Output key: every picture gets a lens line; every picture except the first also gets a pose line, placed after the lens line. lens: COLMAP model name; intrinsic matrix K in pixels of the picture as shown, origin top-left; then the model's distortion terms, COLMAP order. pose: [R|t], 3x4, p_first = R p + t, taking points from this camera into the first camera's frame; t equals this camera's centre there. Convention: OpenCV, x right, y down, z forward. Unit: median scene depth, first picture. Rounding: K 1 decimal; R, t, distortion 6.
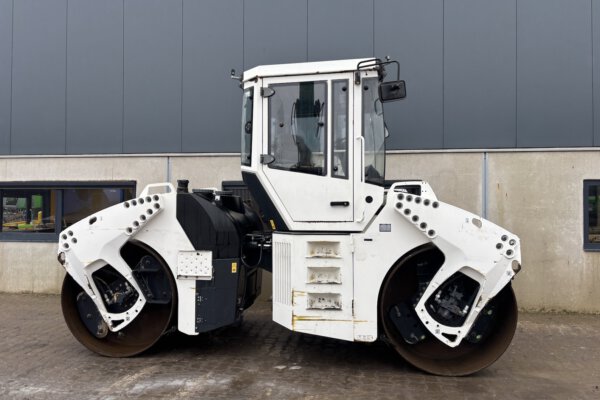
lens RADIAL K [[446.7, 0, 299.0], [0, 446.7, 194.0], [0, 0, 1]] dist [0.043008, -0.029784]
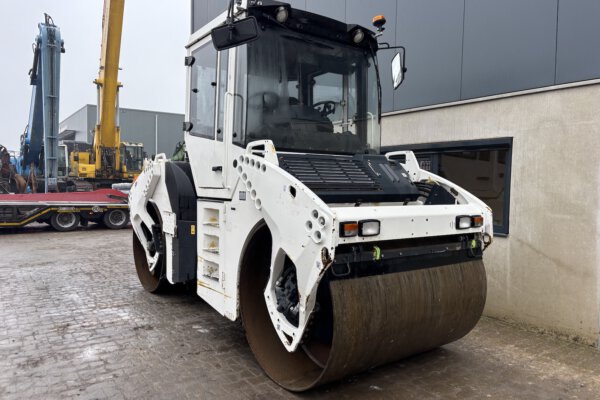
lens RADIAL K [[449.1, 0, 300.0], [0, 449.1, 200.0], [0, 0, 1]] dist [0.029530, -0.002085]
pose [[0.683436, 0.036274, -0.729109, 0.882050], [0.007210, 0.998381, 0.056428, 0.035136], [0.729975, -0.043822, 0.682068, 0.480487]]
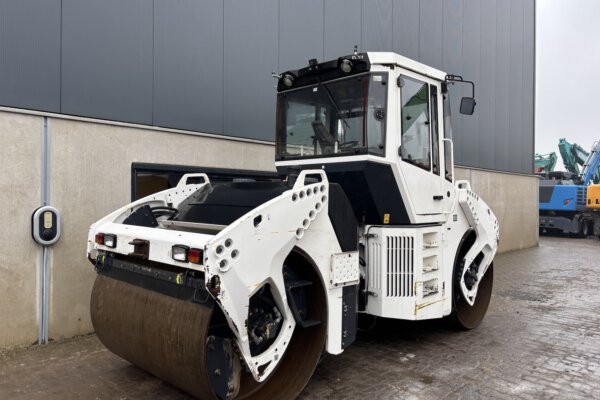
lens RADIAL K [[446.7, 0, 299.0], [0, 446.7, 194.0], [0, 0, 1]] dist [0.043008, -0.029784]
pose [[0.601754, 0.011747, 0.798595, -1.004321], [-0.029989, 0.999519, 0.007894, 0.013981], [-0.798118, -0.028700, 0.601817, 0.598025]]
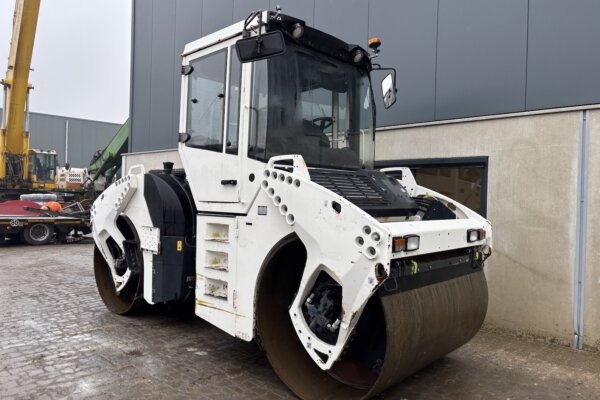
lens RADIAL K [[446.7, 0, 299.0], [0, 446.7, 194.0], [0, 0, 1]] dist [0.043008, -0.029784]
pose [[0.808679, 0.012614, -0.588115, 0.728393], [-0.002446, 0.999834, 0.018081, 0.028159], [0.588246, -0.013183, 0.808575, 0.353112]]
